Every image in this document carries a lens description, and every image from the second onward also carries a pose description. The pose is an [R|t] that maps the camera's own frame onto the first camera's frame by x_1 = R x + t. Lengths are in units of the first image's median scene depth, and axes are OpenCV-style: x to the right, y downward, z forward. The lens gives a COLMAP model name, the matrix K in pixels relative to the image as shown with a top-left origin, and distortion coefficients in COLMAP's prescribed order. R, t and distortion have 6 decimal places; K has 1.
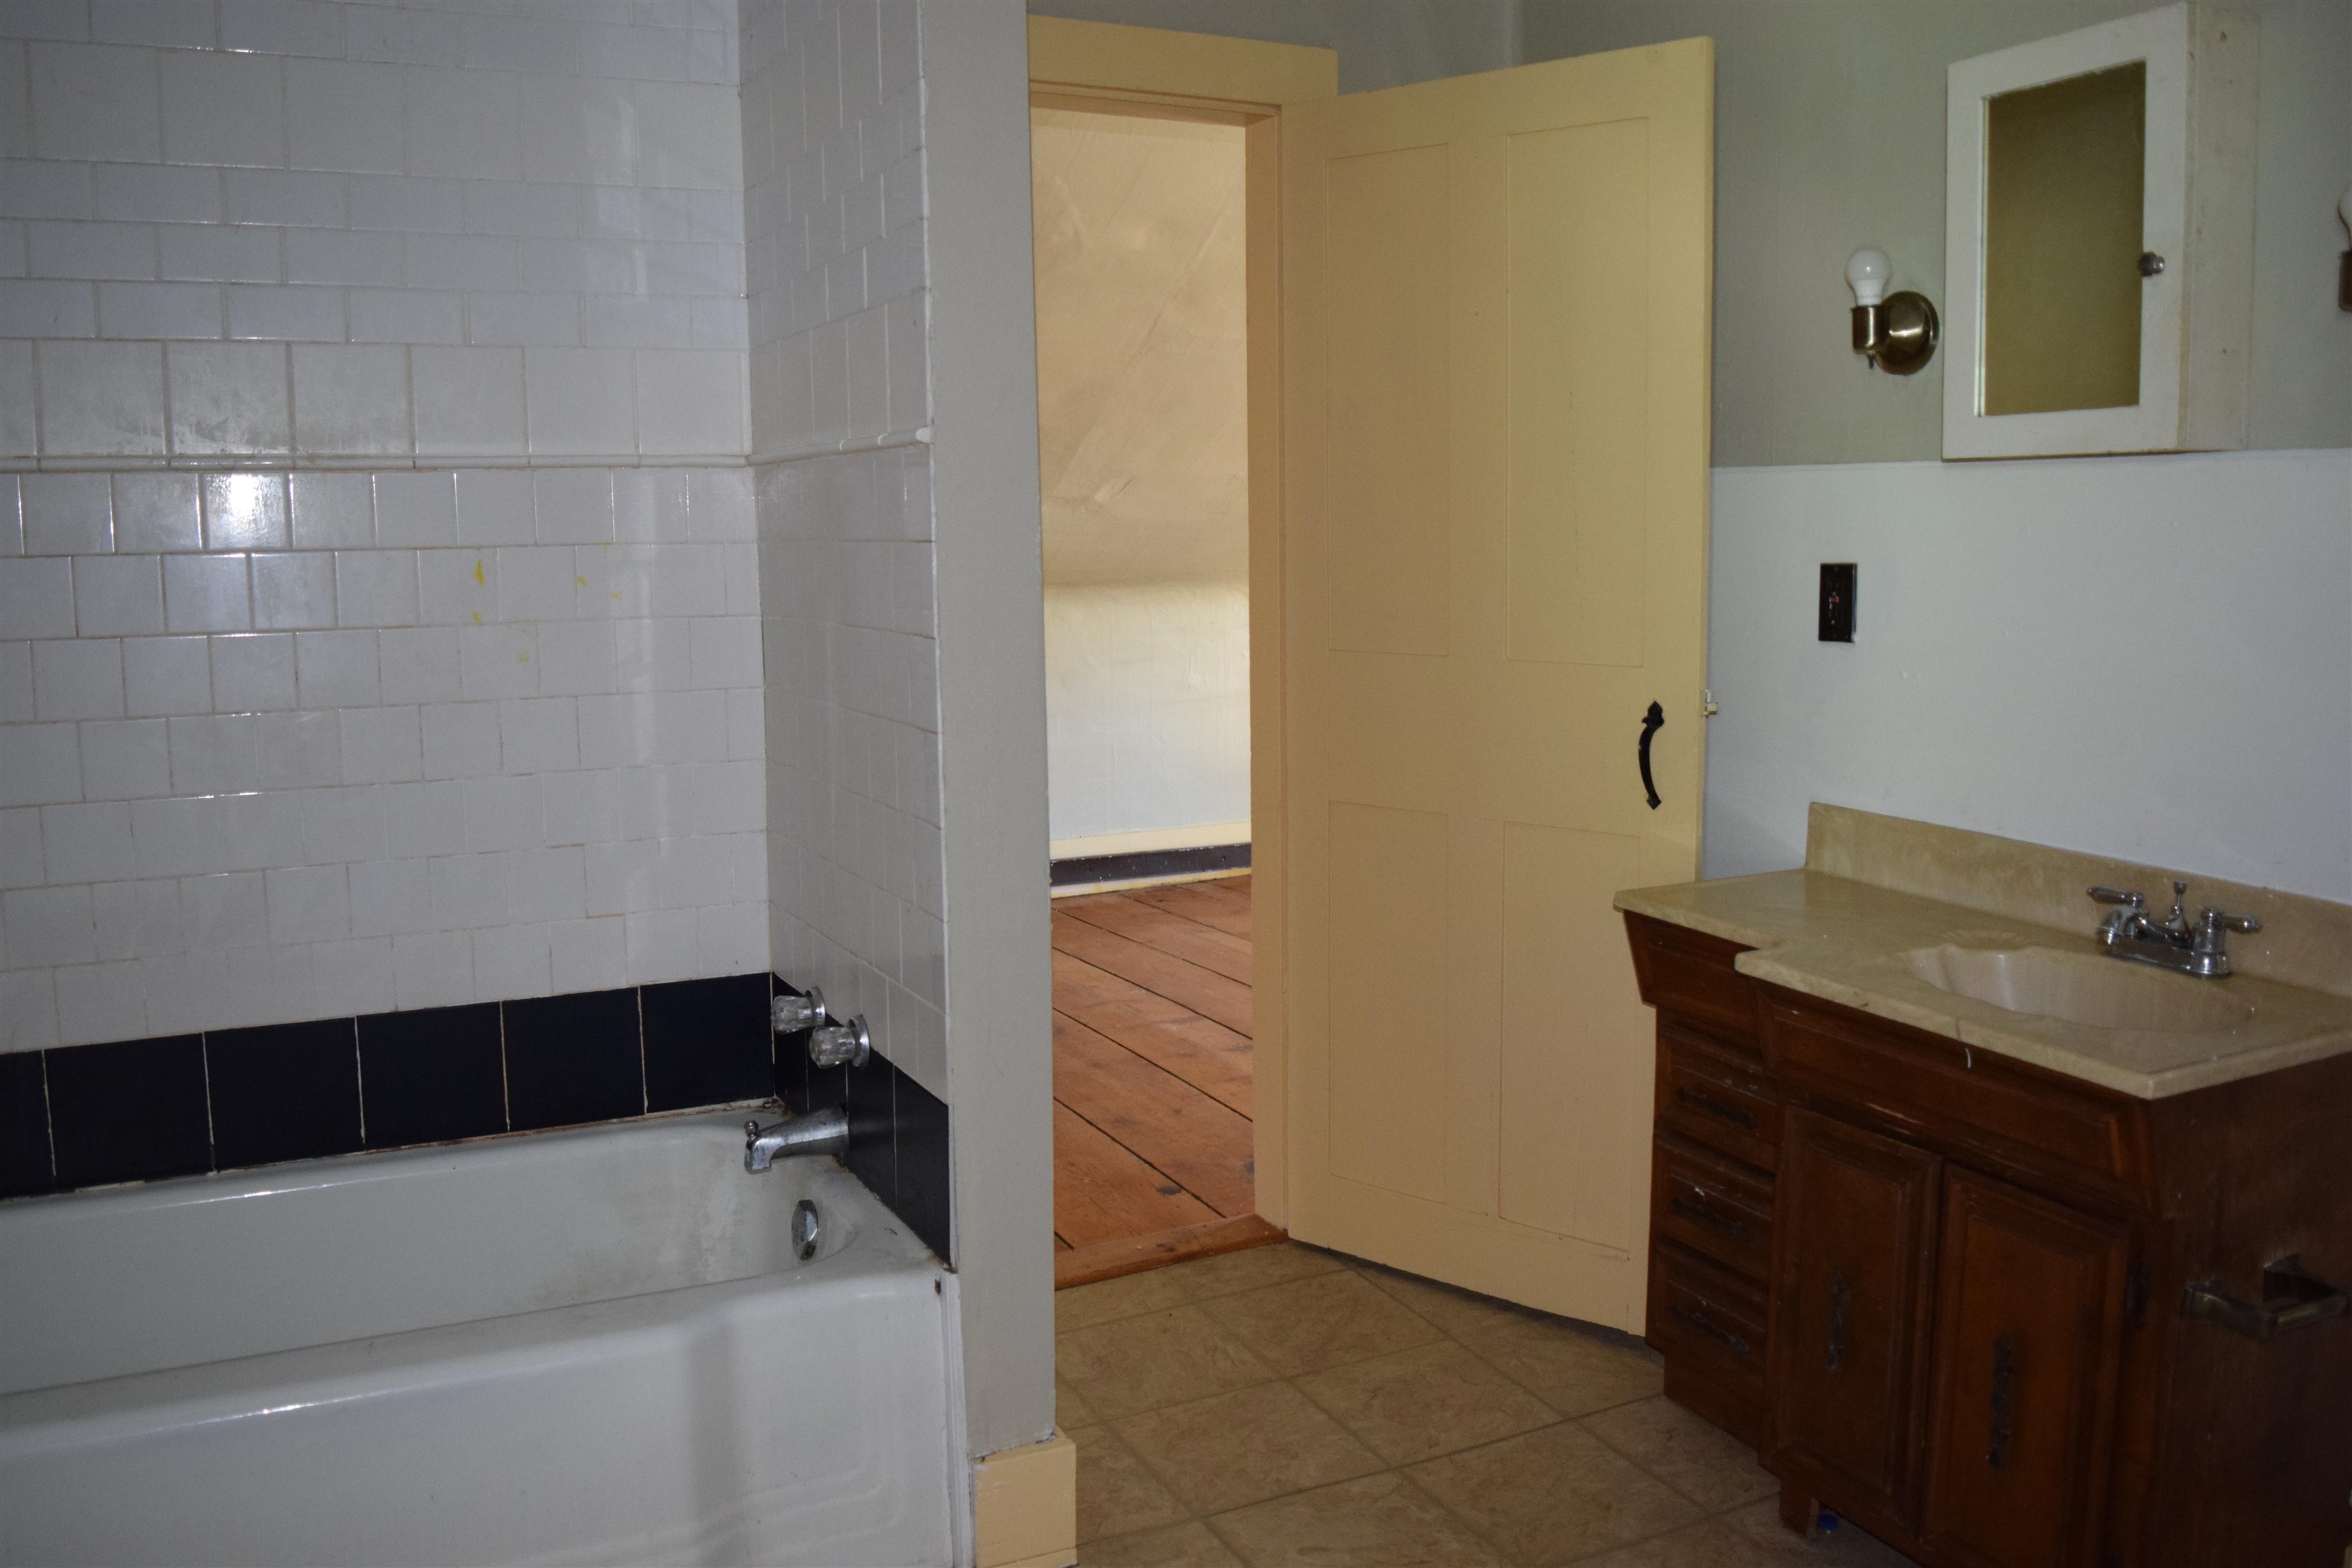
lens RADIAL K [[1957.2, 0, 1178.1], [0, 1957.2, 779.8], [0, 0, 1]] dist [-0.083196, 0.014002]
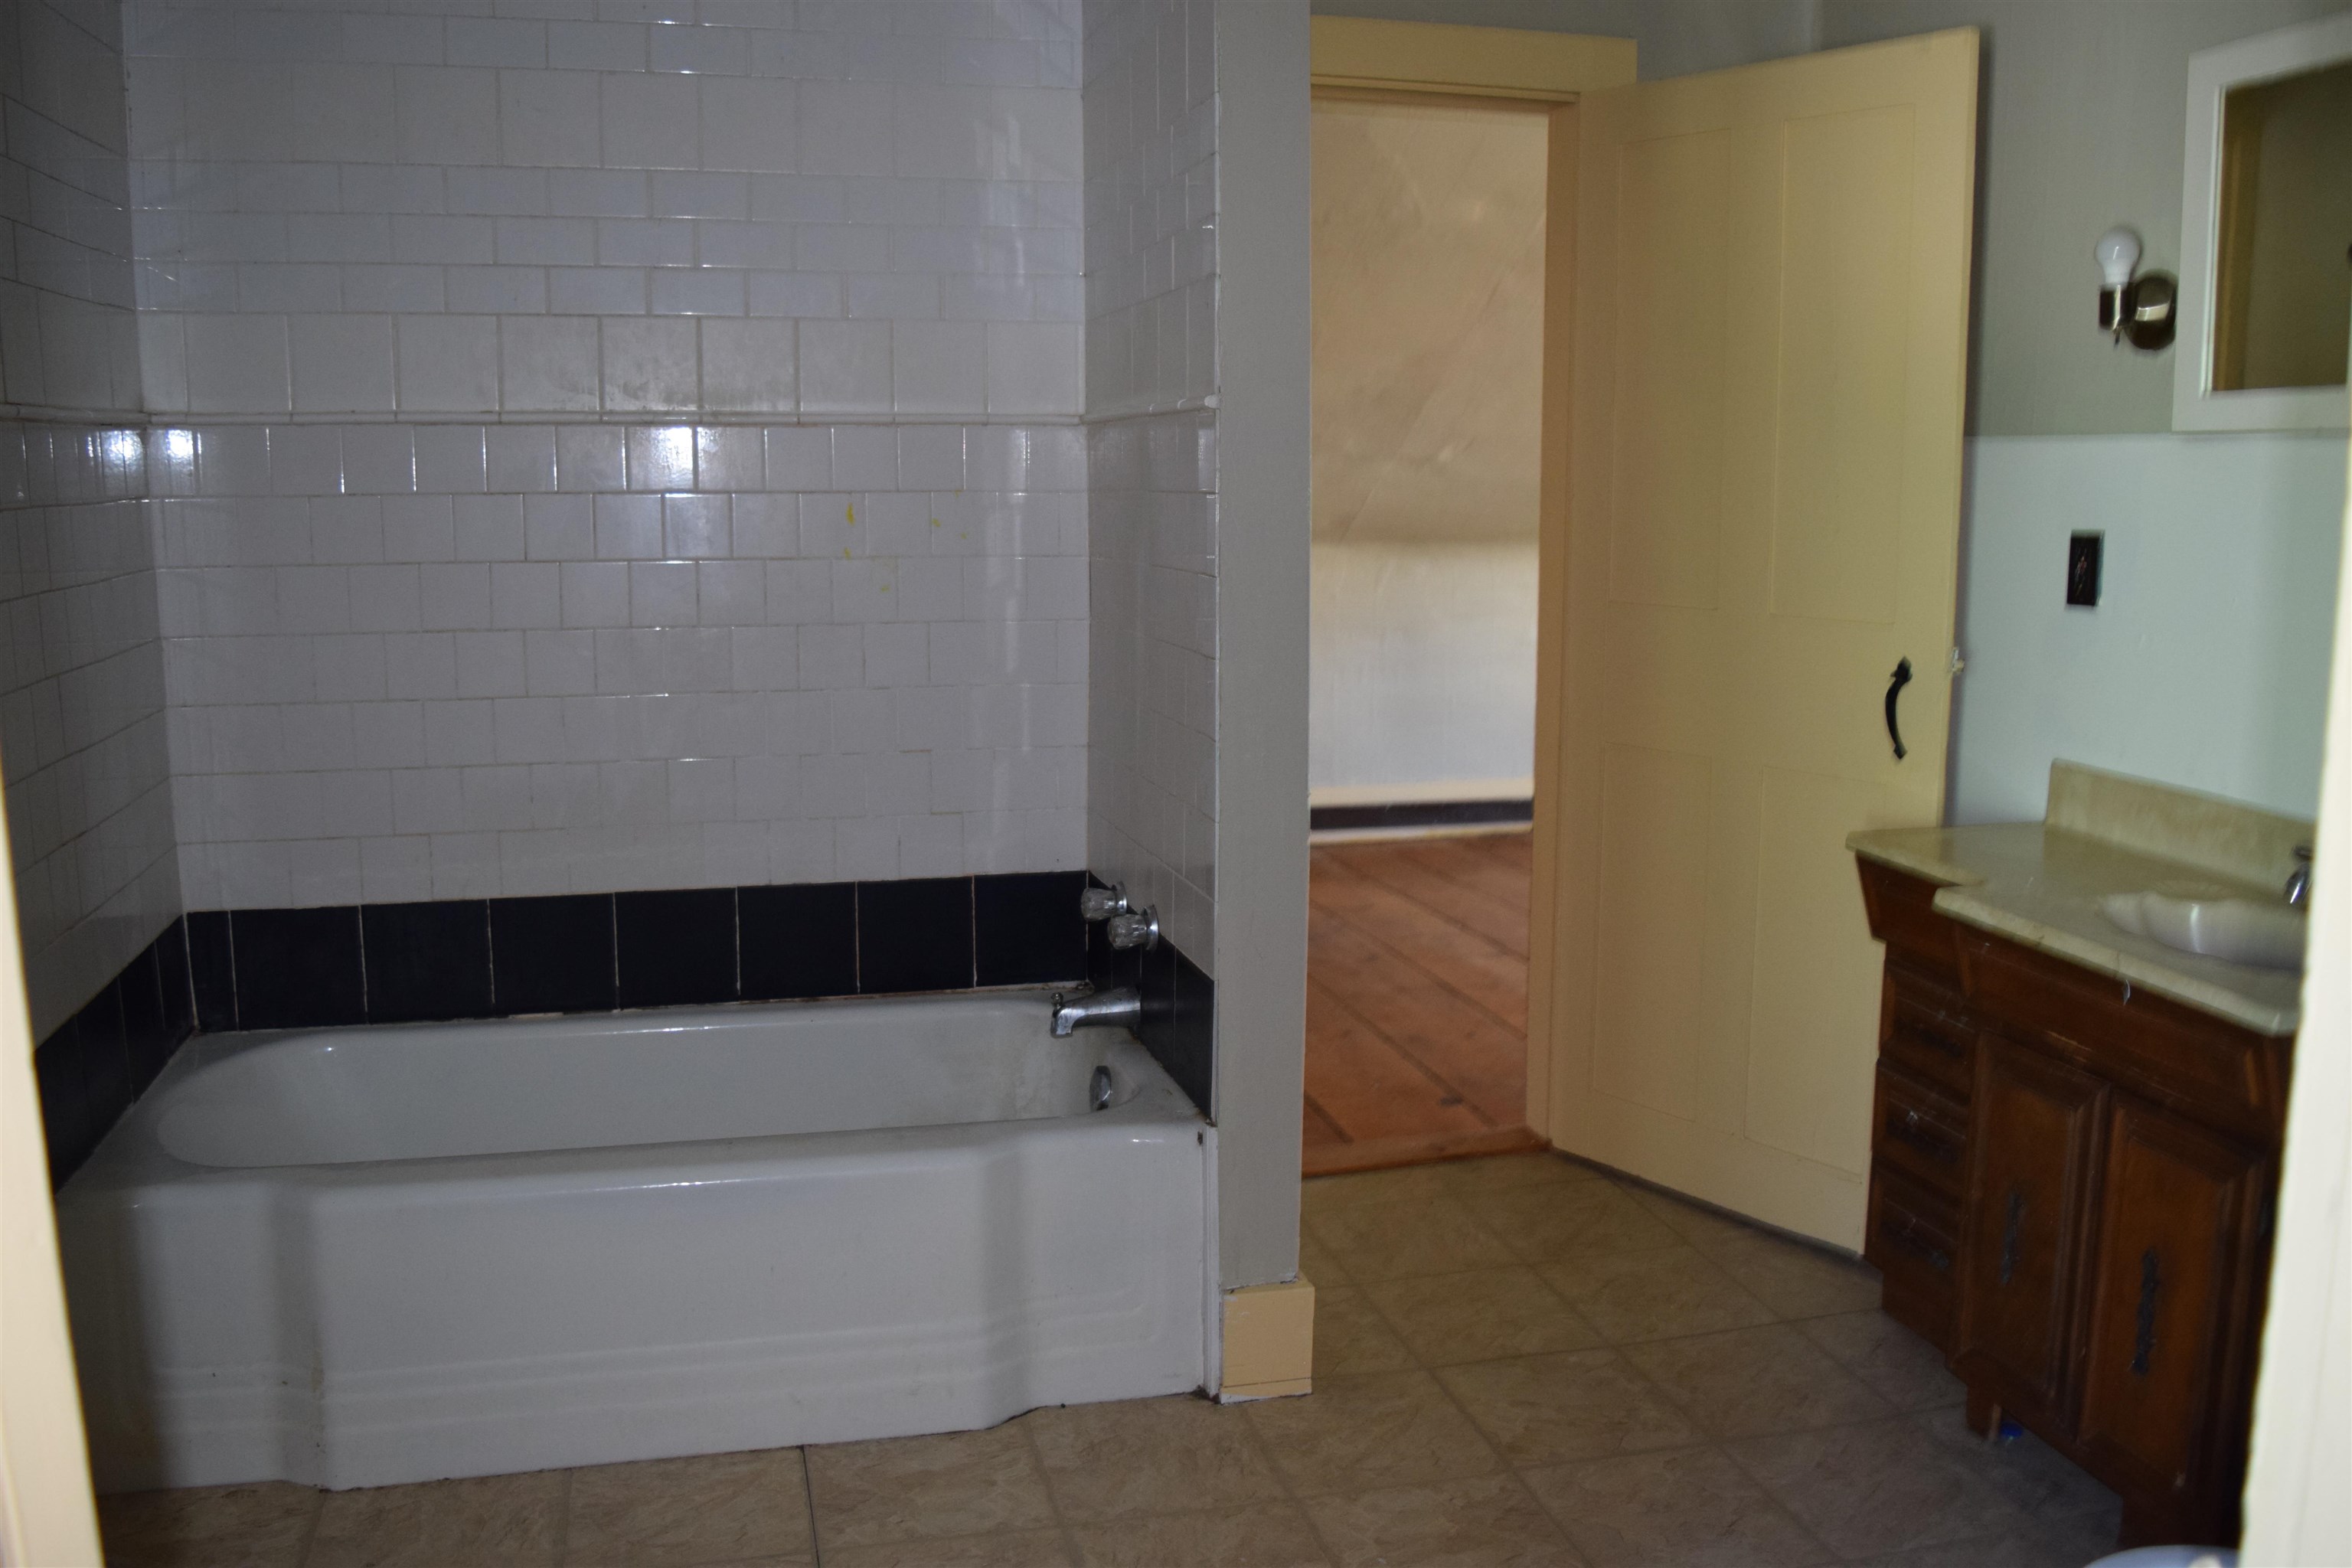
lens RADIAL K [[1957.2, 0, 1167.2], [0, 1957.2, 799.6], [0, 0, 1]] dist [-0.083196, 0.014002]
pose [[0.978861, 0.046519, -0.199164, 0.070604], [-0.040232, 0.998559, 0.035502, 0.016199], [0.200528, -0.026738, 0.979323, -0.123031]]
